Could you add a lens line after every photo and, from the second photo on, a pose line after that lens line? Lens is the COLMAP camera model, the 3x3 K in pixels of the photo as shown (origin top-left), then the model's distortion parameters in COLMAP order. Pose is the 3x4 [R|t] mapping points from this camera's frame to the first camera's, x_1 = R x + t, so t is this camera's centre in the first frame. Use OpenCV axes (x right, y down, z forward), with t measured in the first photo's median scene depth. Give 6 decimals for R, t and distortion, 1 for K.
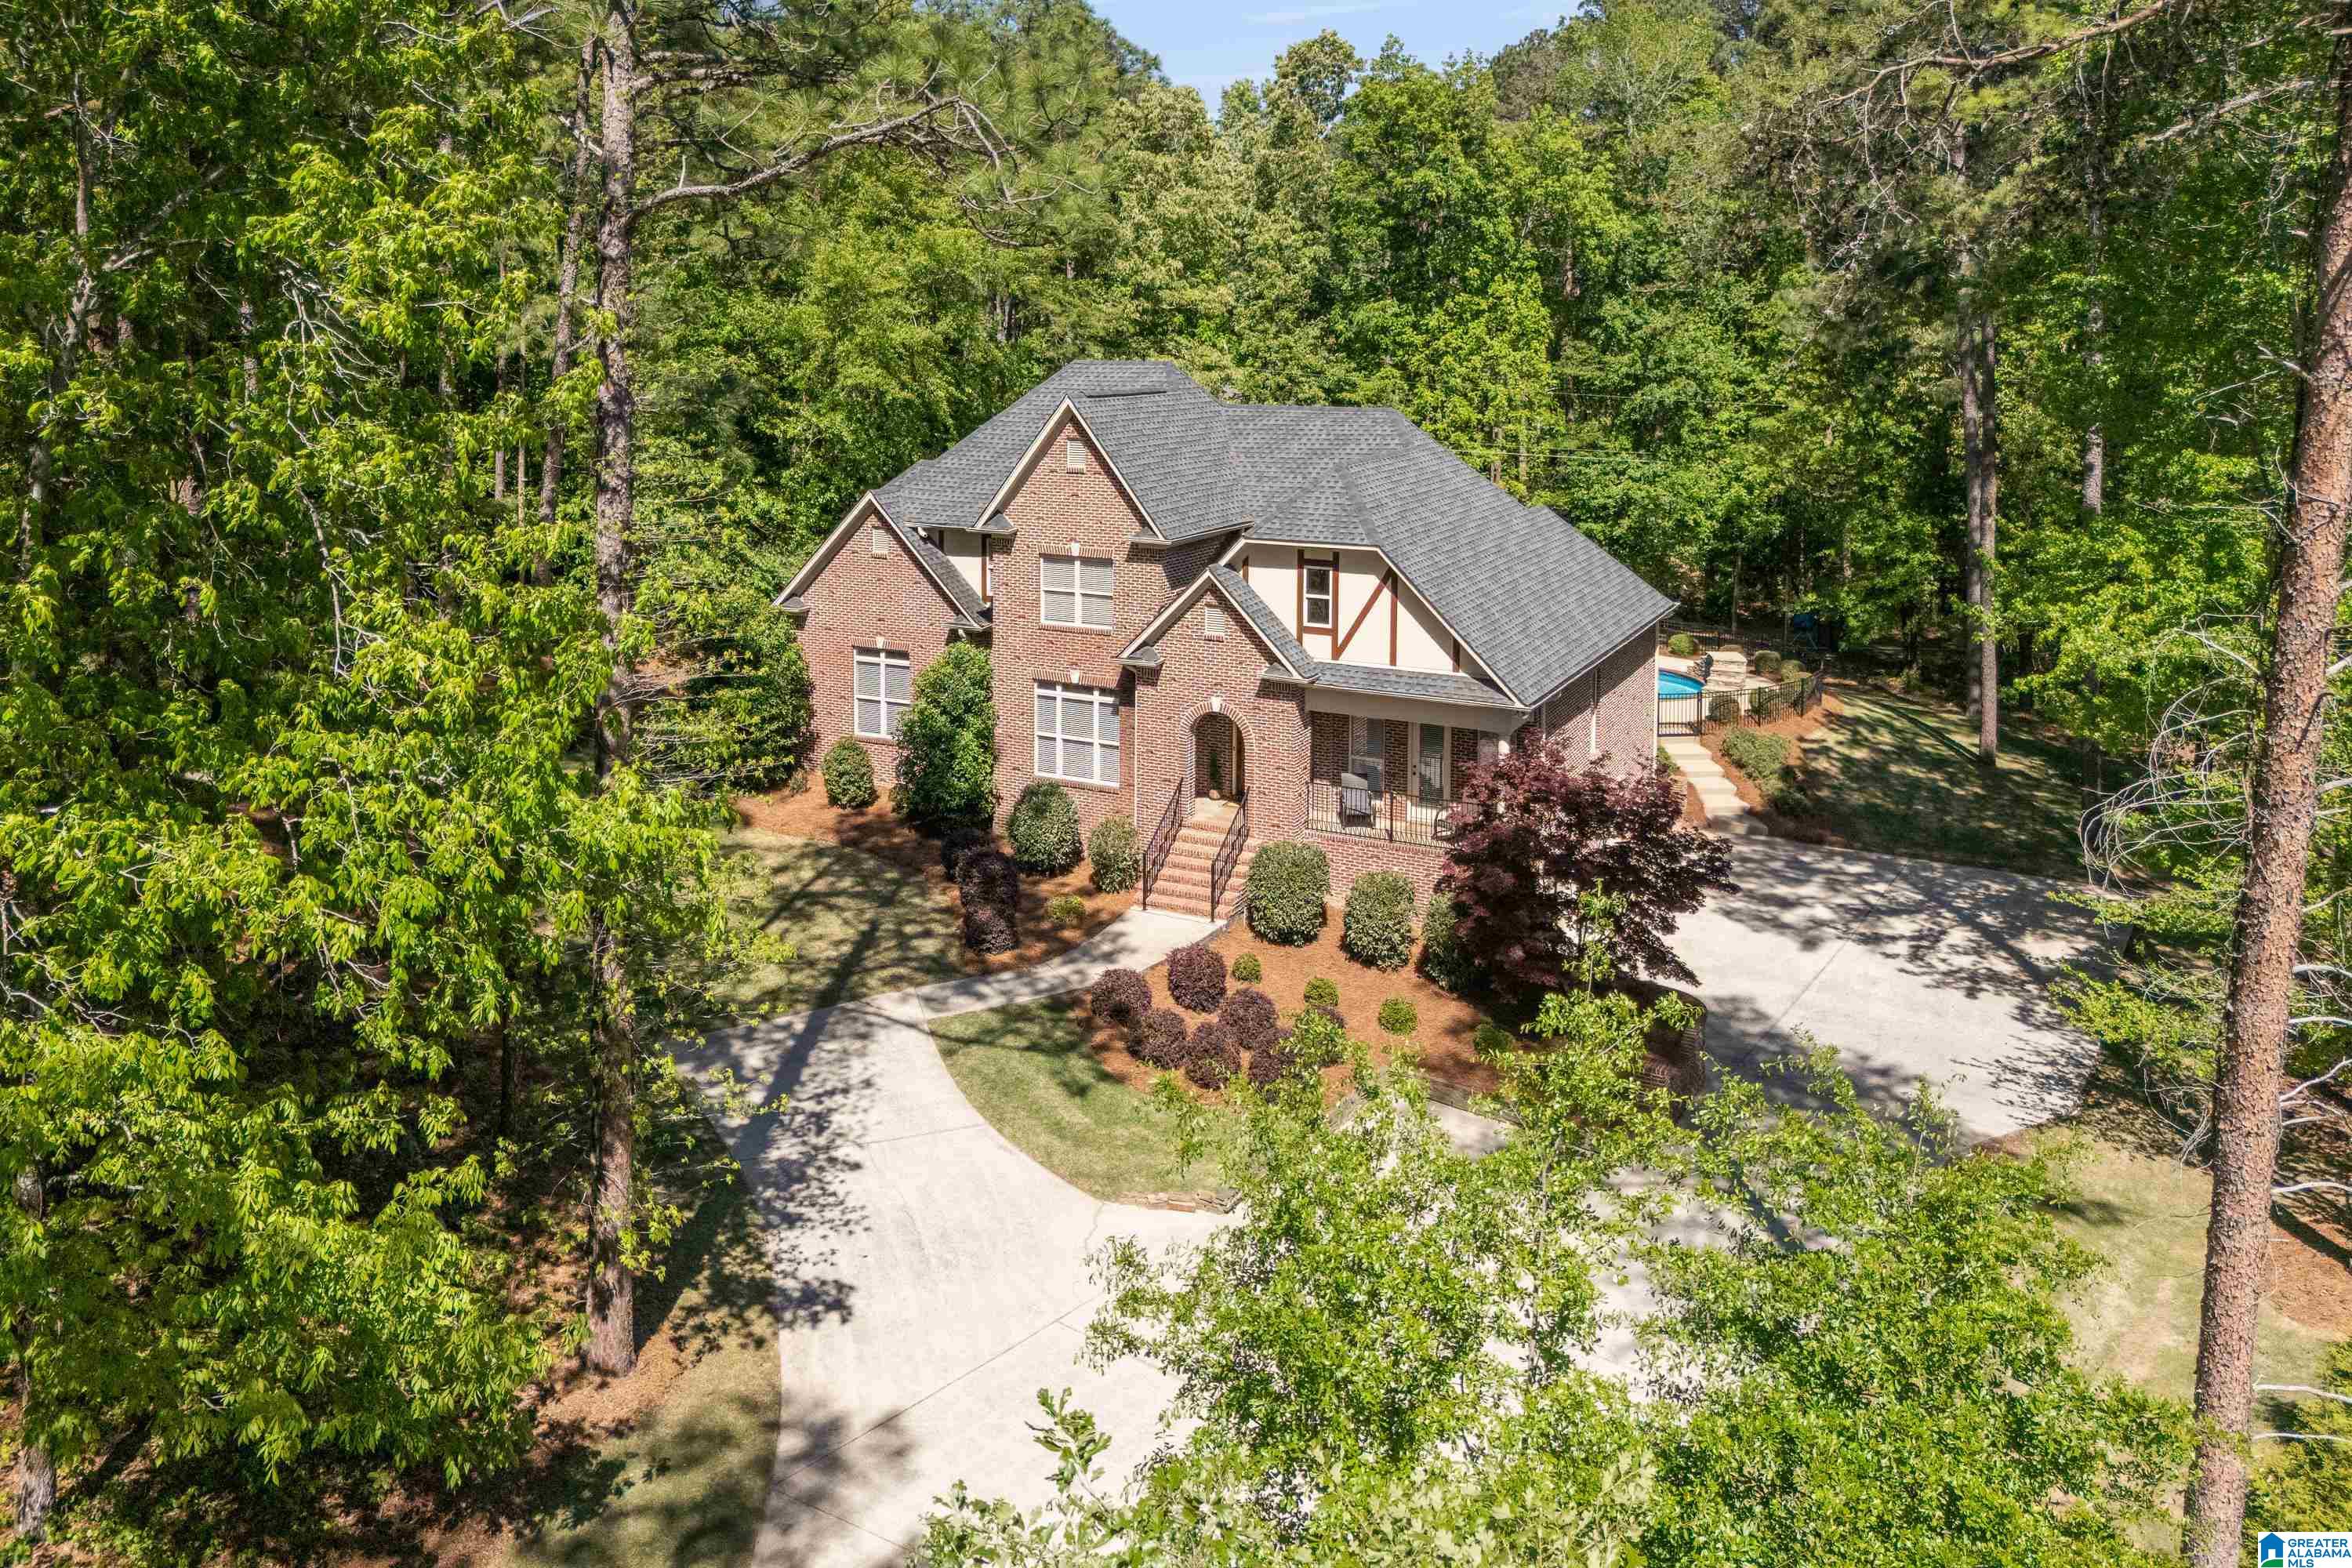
lens RADIAL K [[1699.2, 0, 1081.3], [0, 1699.2, 746.6], [0, 0, 1]] dist [0.044041, -0.065632]
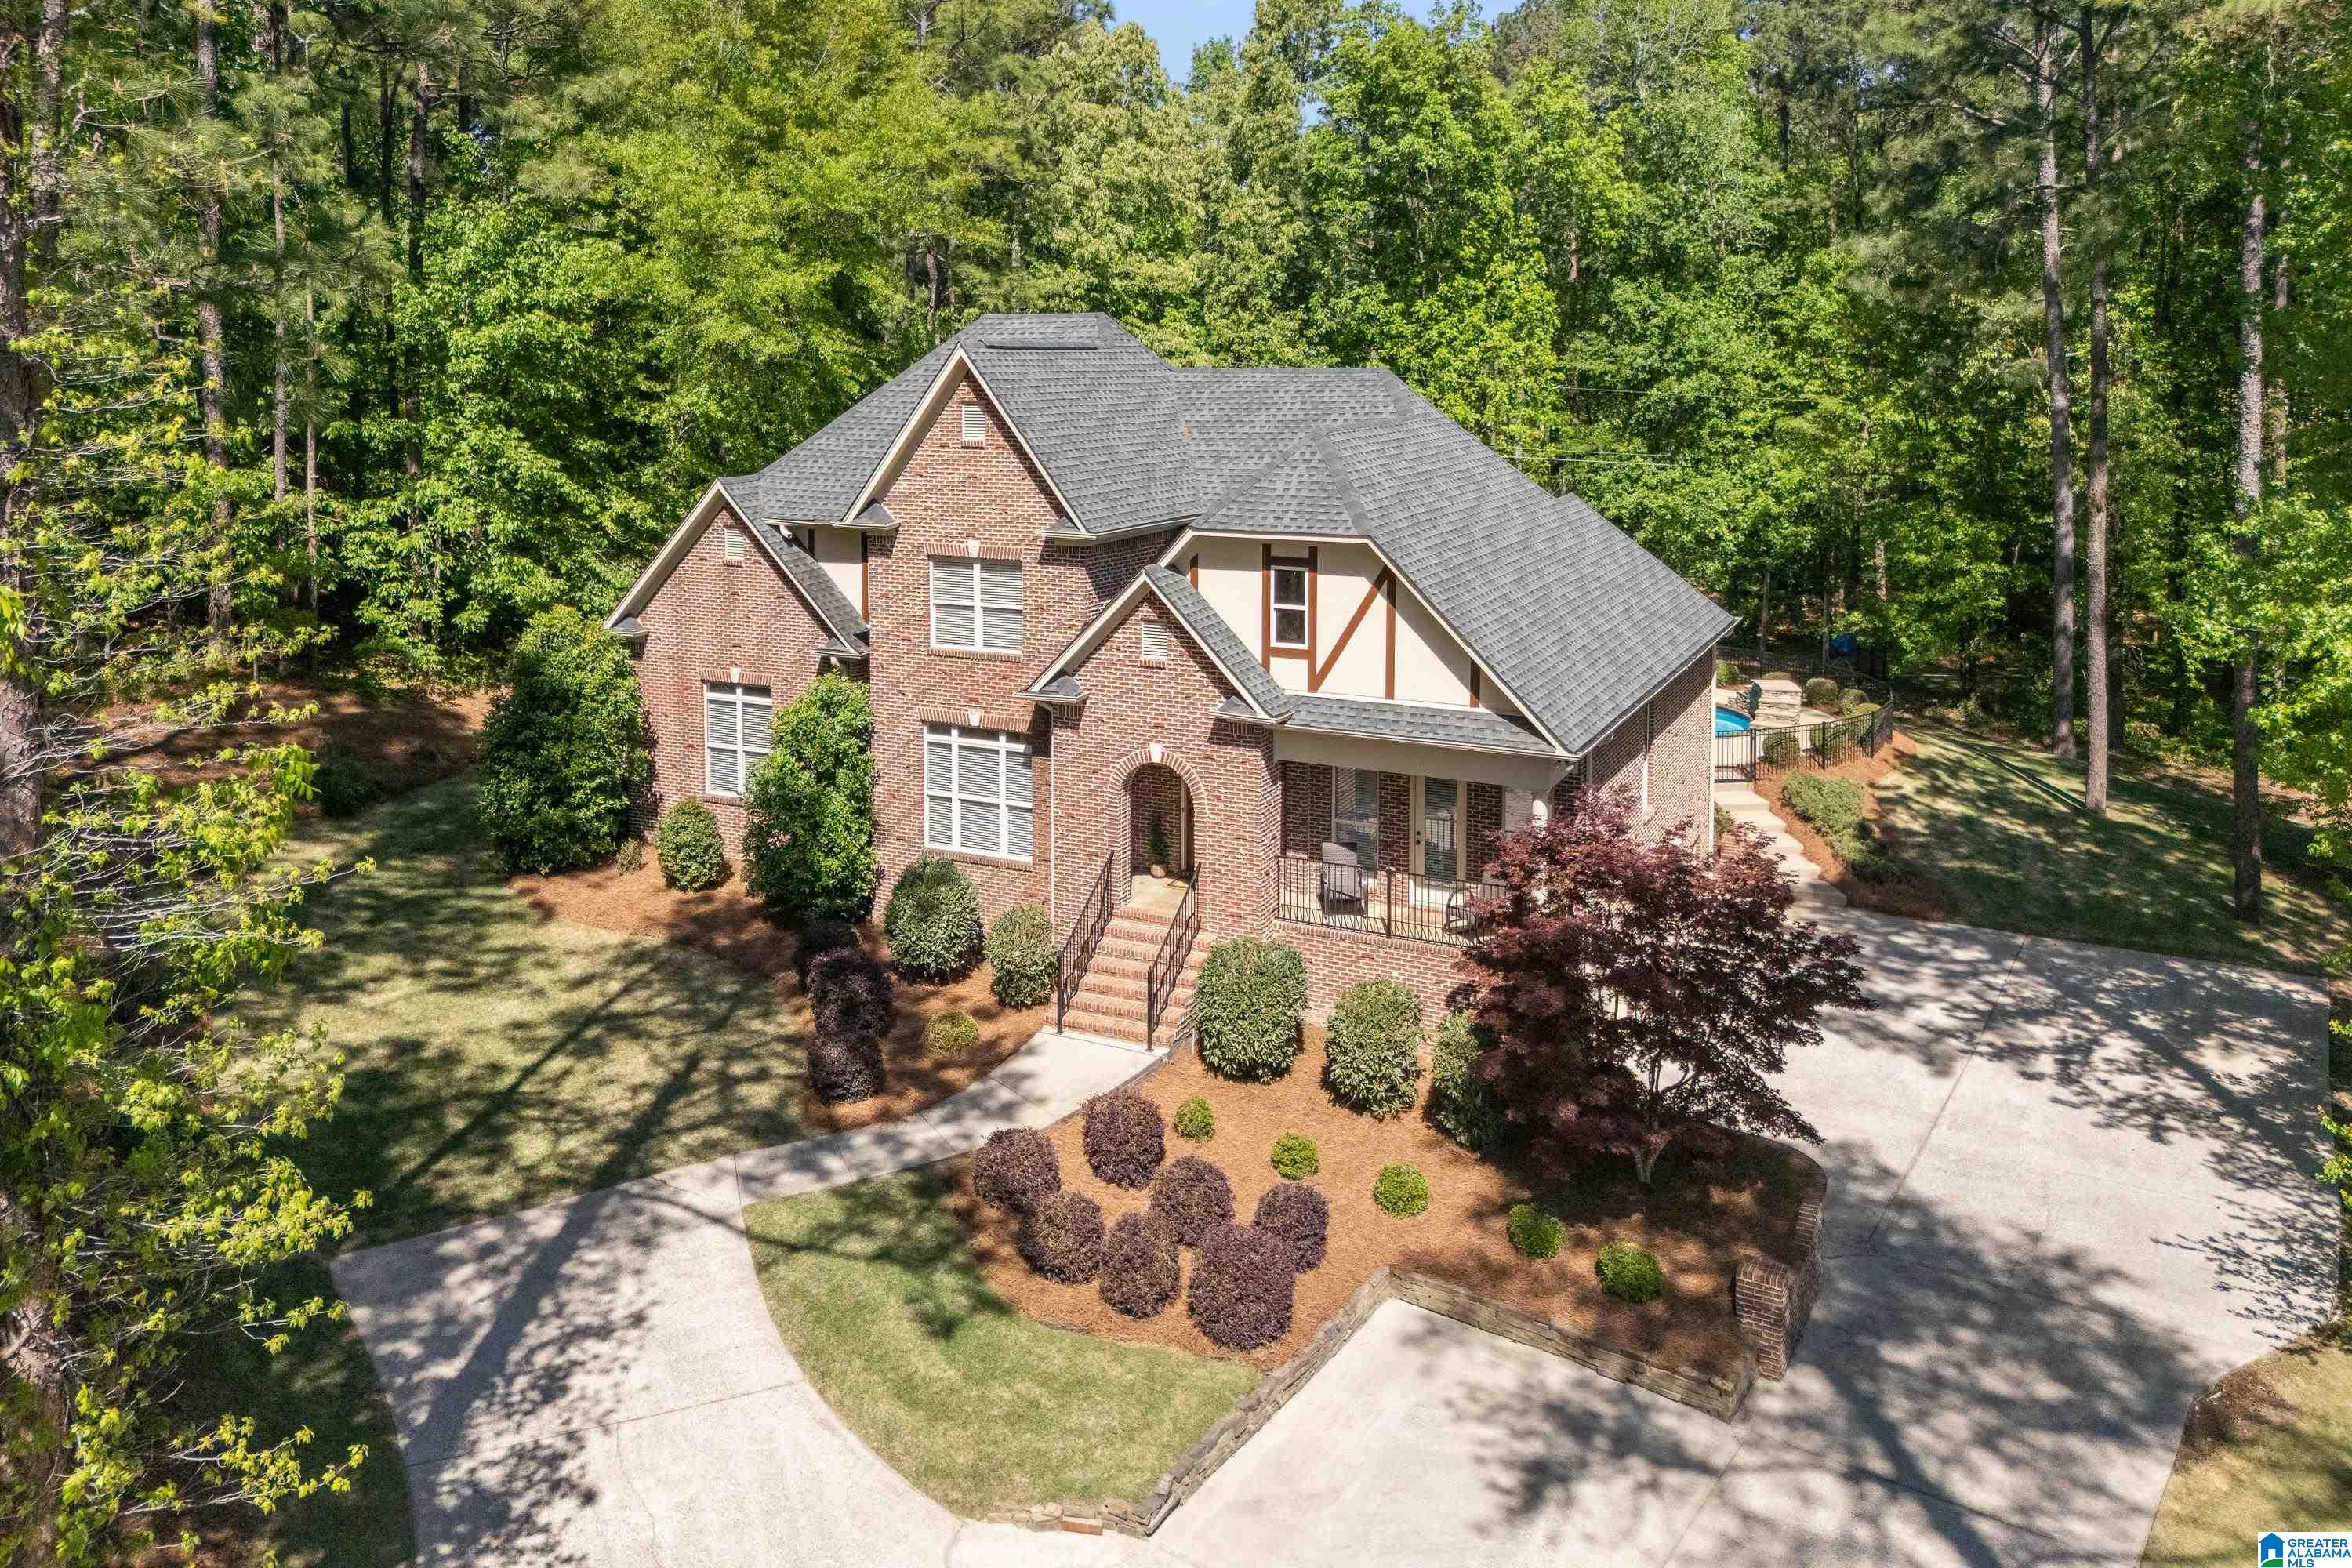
lens RADIAL K [[1735.9, 0, 1175.7], [0, 1735.9, 894.6], [0, 0, 1]] dist [-0.011359, 0.000610]
pose [[0.997848, -0.015693, 0.063670, 0.037431], [0.011672, 0.997943, 0.063040, -0.010430], [-0.064528, -0.062161, 0.995978, 0.228841]]
